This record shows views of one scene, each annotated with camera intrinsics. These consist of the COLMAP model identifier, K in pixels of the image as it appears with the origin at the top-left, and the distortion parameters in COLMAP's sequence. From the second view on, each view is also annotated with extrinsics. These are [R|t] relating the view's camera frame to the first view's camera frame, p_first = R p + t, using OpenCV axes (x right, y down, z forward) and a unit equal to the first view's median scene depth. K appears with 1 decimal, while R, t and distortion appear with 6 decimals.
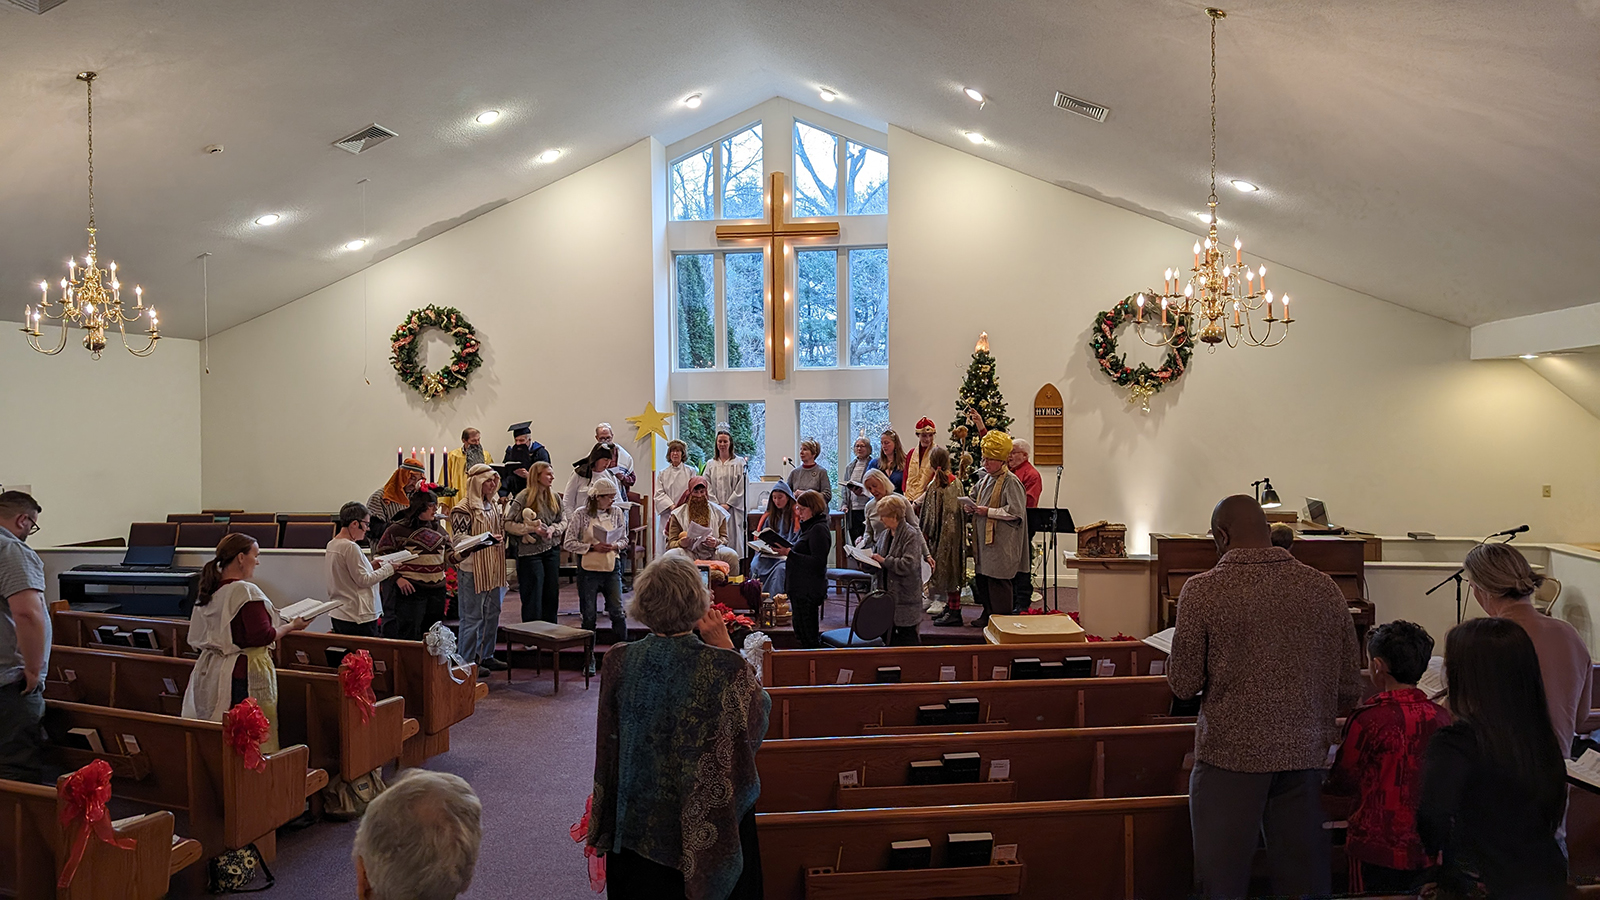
lens RADIAL K [[1131.3, 0, 792.5], [0, 1131.3, 448.3], [0, 0, 1]] dist [0.048075, -0.001530]
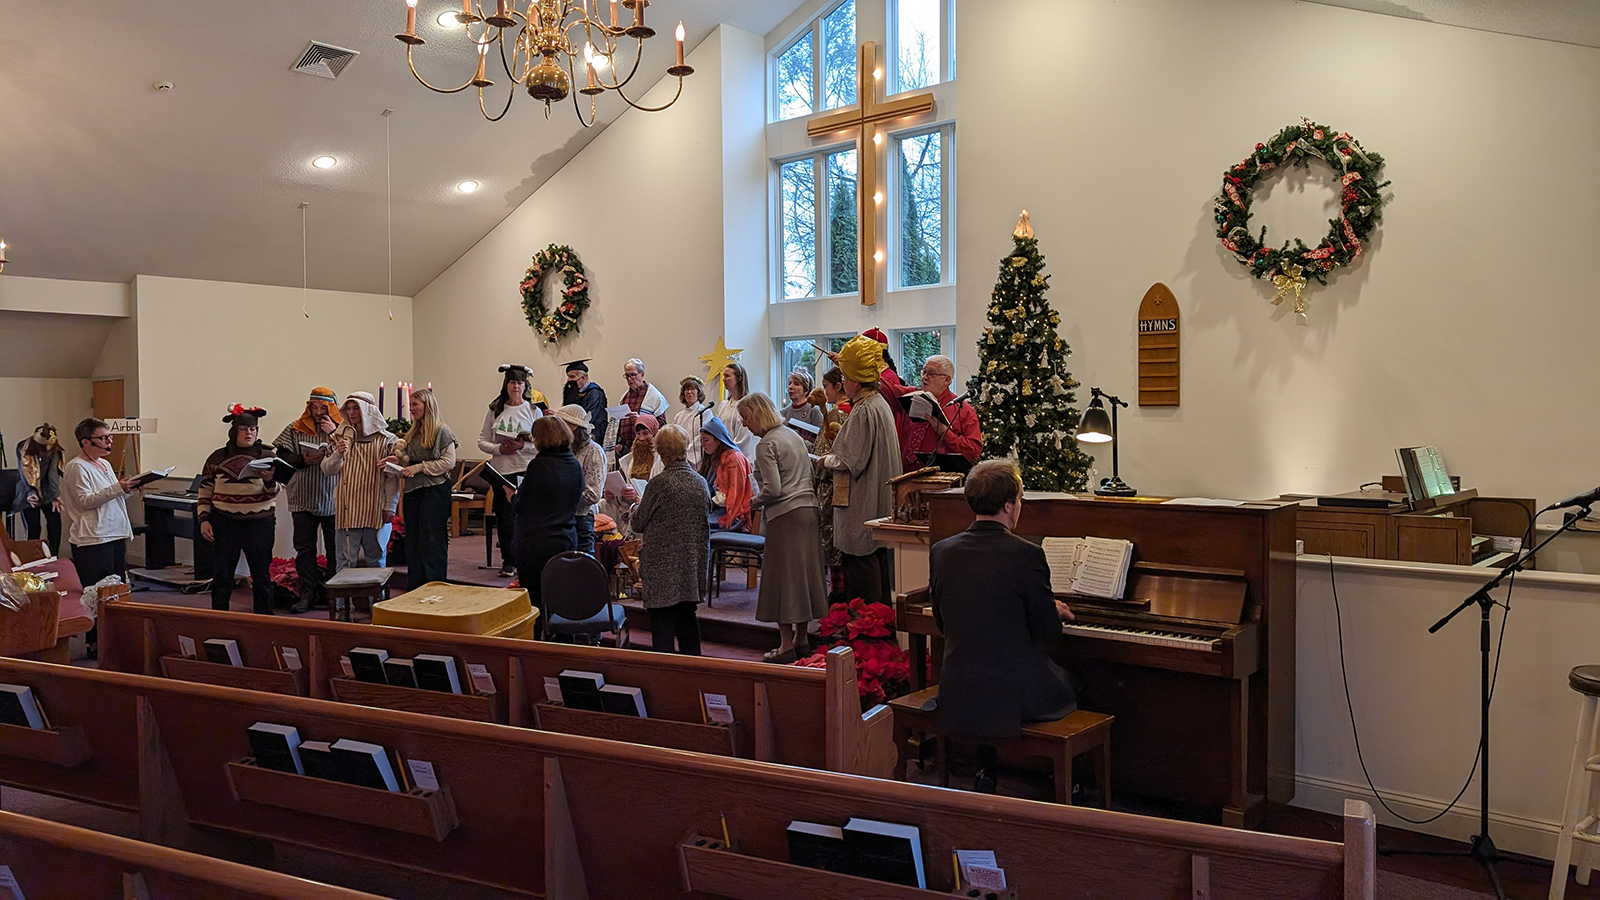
lens RADIAL K [[1138.4, 0, 800.0], [0, 1138.4, 450.0], [0, 0, 1]] dist [0.001155, -0.001281]
pose [[0.849289, 0.016838, -0.527659, 0.378439], [-0.011454, 0.999844, 0.013471, 0.032166], [0.527804, -0.005397, 0.849349, 0.303947]]
